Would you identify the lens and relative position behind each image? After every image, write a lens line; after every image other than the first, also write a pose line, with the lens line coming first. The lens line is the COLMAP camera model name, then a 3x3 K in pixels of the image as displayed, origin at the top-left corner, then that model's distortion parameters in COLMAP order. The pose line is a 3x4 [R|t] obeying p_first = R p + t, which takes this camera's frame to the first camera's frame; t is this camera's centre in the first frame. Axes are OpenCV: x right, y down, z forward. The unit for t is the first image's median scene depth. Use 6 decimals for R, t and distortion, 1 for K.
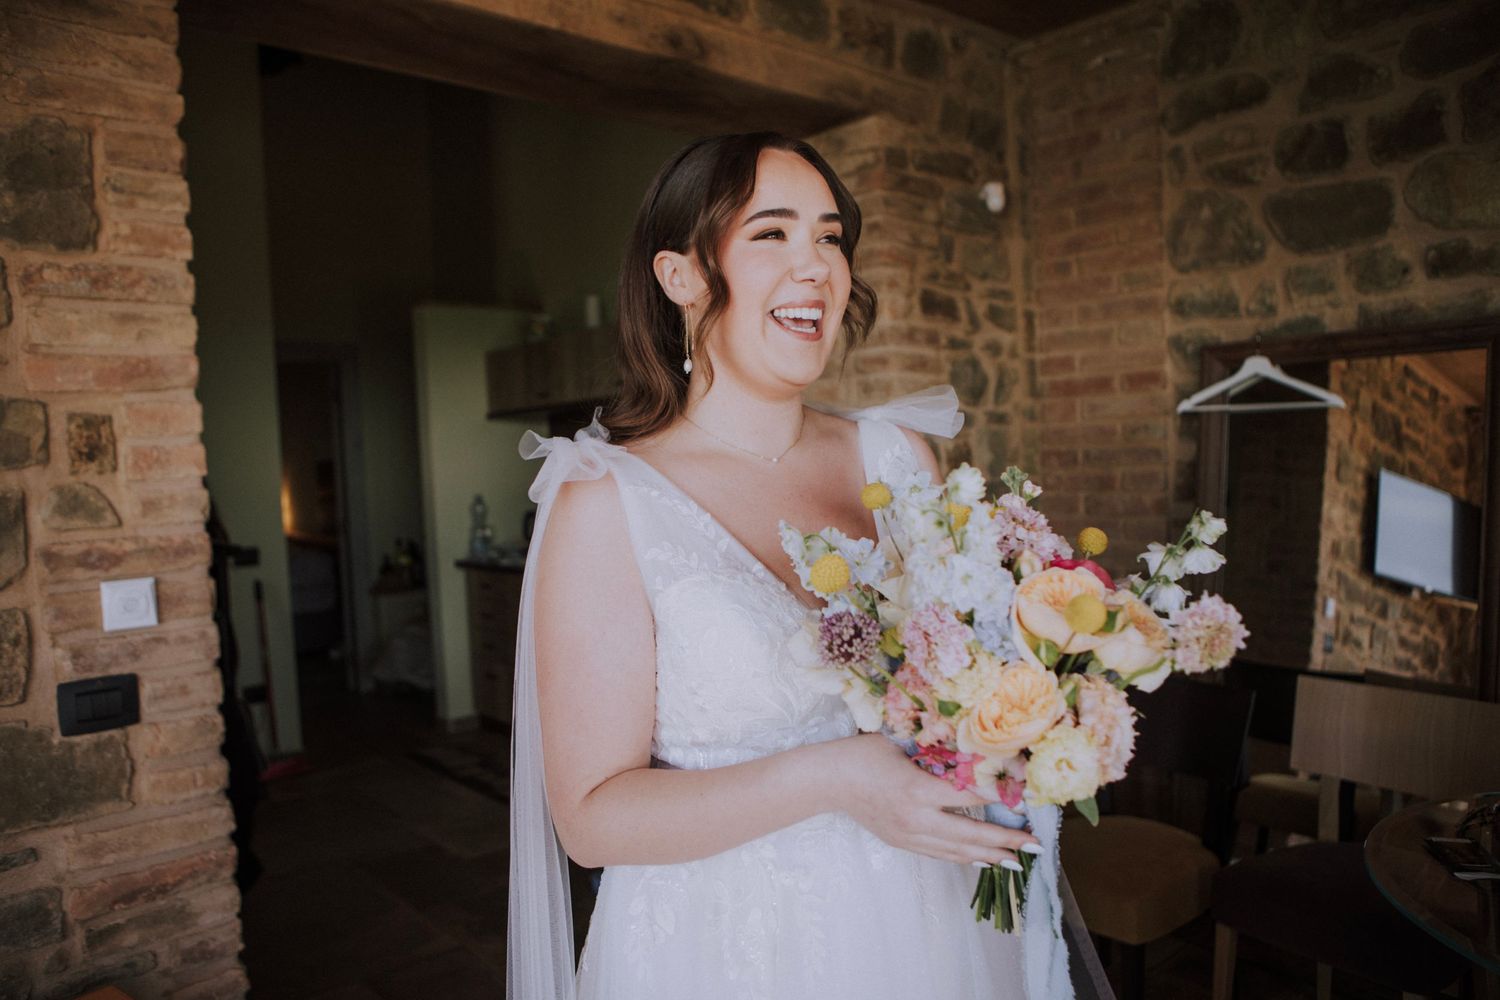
lens RADIAL K [[1017.0, 0, 752.8], [0, 1017.0, 513.0], [0, 0, 1]] dist [-0.101550, 0.065736]
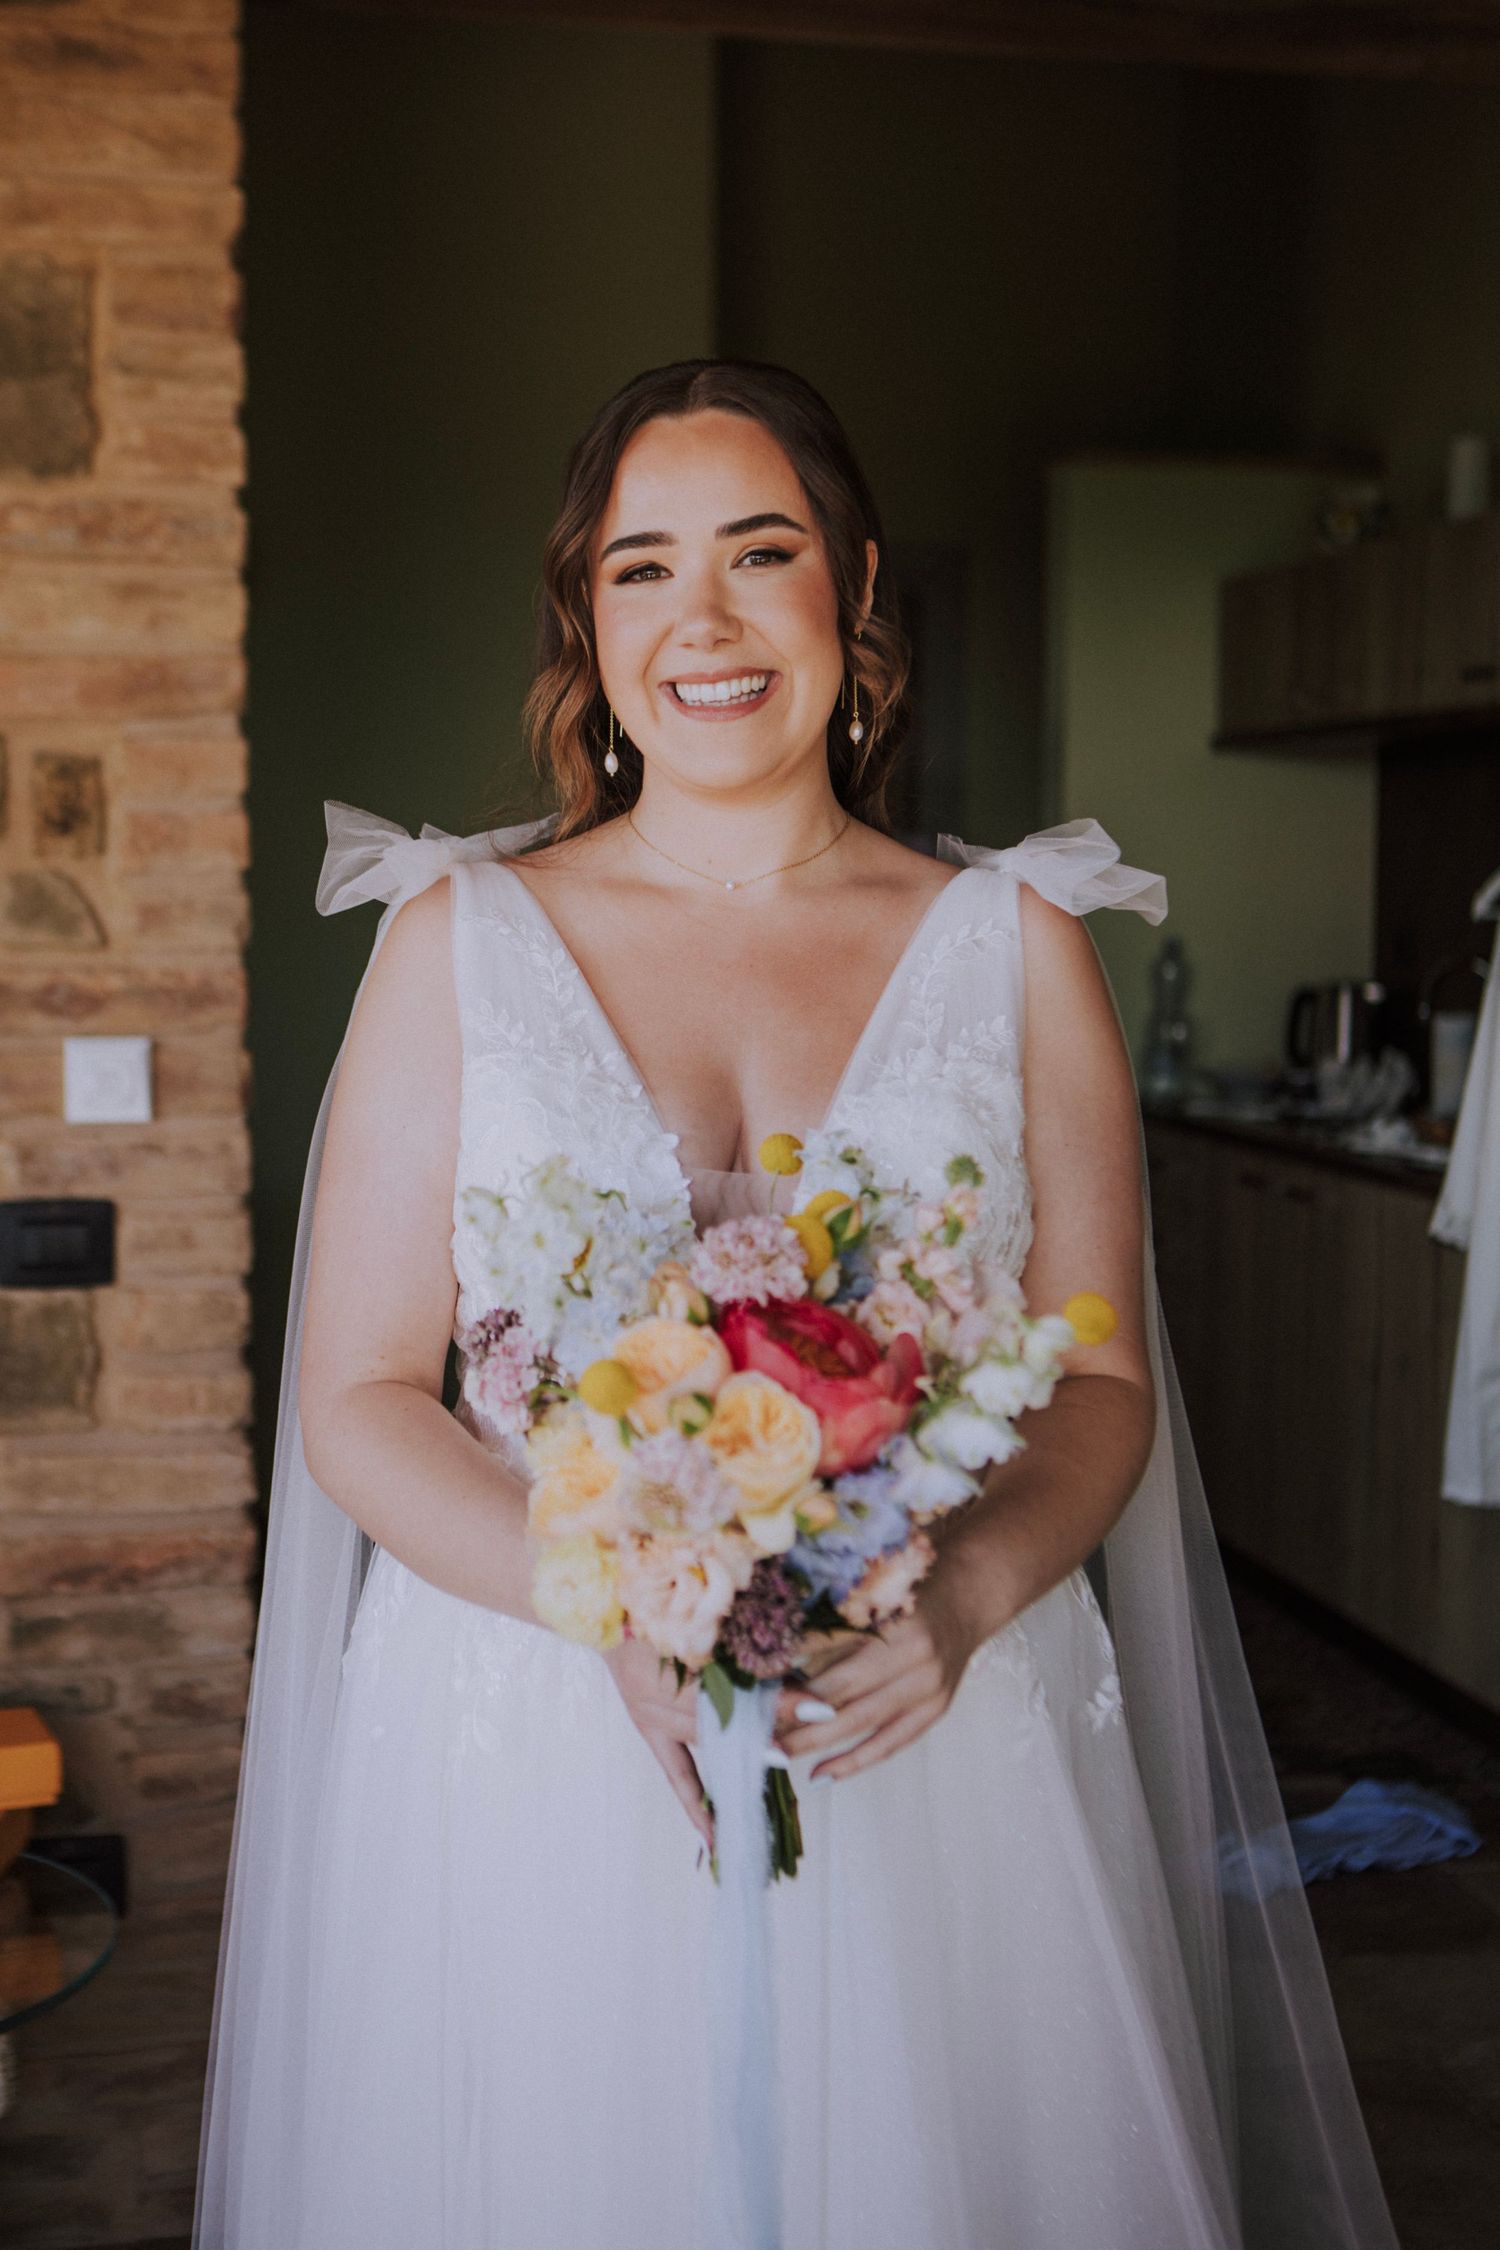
lens RADIAL K [[2925.3, 0, 757.4], [0, 2925.3, 1125.2], [0, 0, 1]] dist [-0.014412, 0.000000]
pose [[0.871918, 0.096282, -0.480092, 0.531160], [-0.073859, 0.995120, 0.065430, -0.023324], [0.484049, -0.021591, 0.874775, -0.330082]]
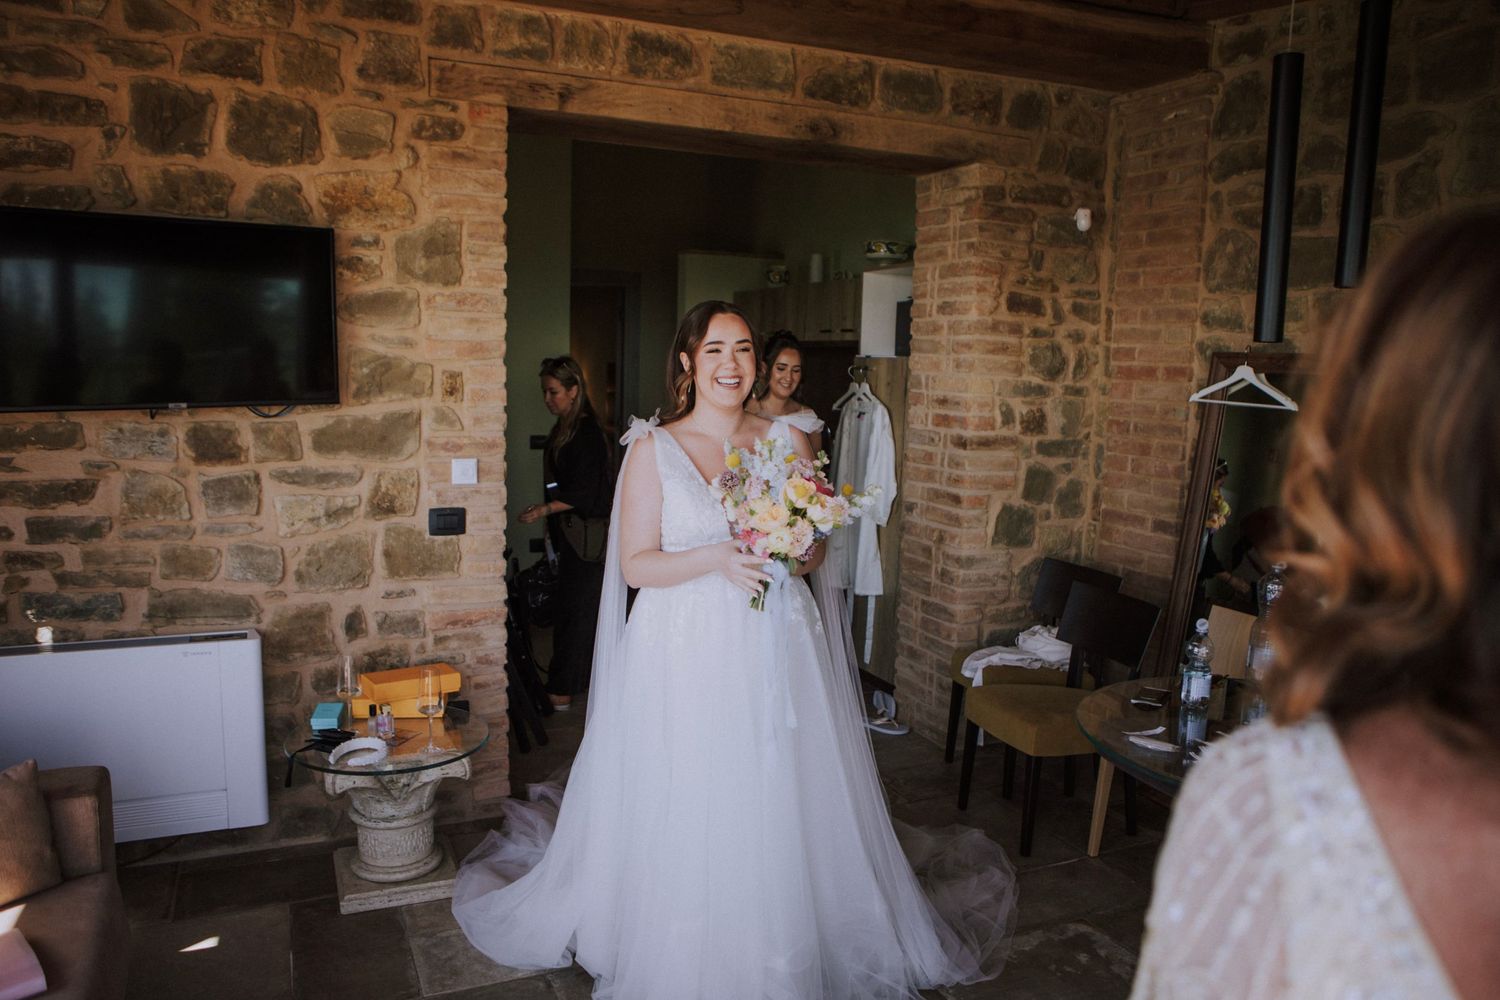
lens RADIAL K [[1017.0, 0, 759.3], [0, 1017.0, 499.0], [0, 0, 1]] dist [-0.101550, 0.065736]
pose [[0.958074, 0.106472, -0.266004, 0.430301], [-0.085281, 0.992282, 0.090017, -0.077196], [0.273535, -0.063558, 0.959760, -0.706342]]
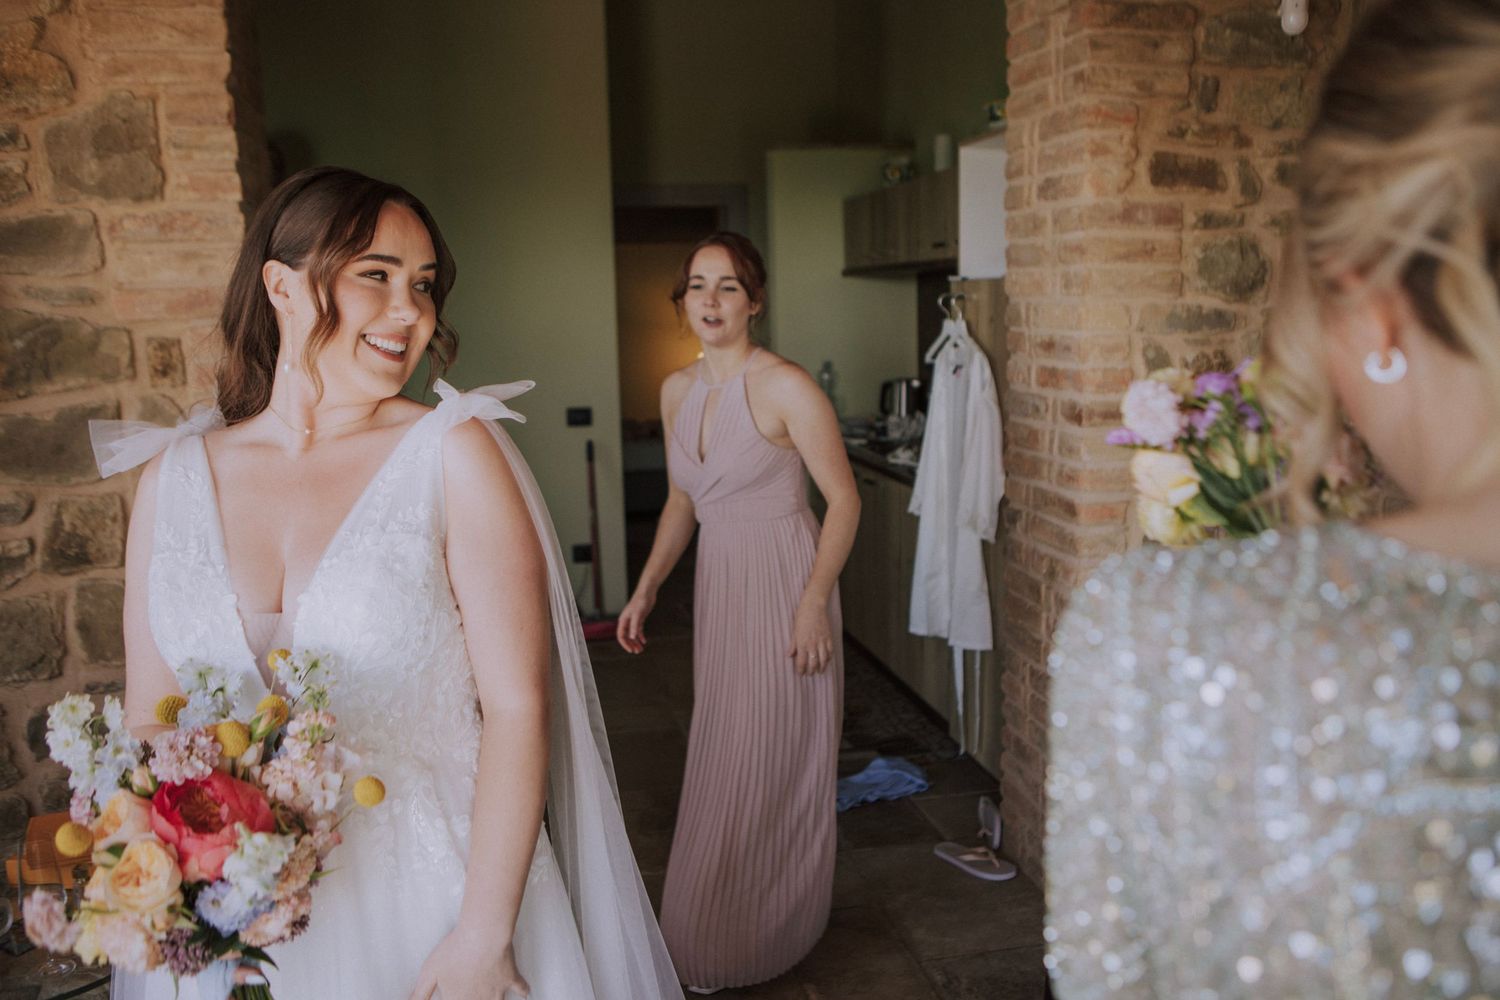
lens RADIAL K [[1225.3, 0, 735.2], [0, 1225.3, 513.1], [0, 0, 1]] dist [-0.070745, 0.062119]
pose [[0.880013, 0.101484, -0.463980, 0.631987], [-0.040535, 0.989389, 0.139524, -0.117826], [0.473216, -0.103976, 0.874789, 0.005317]]
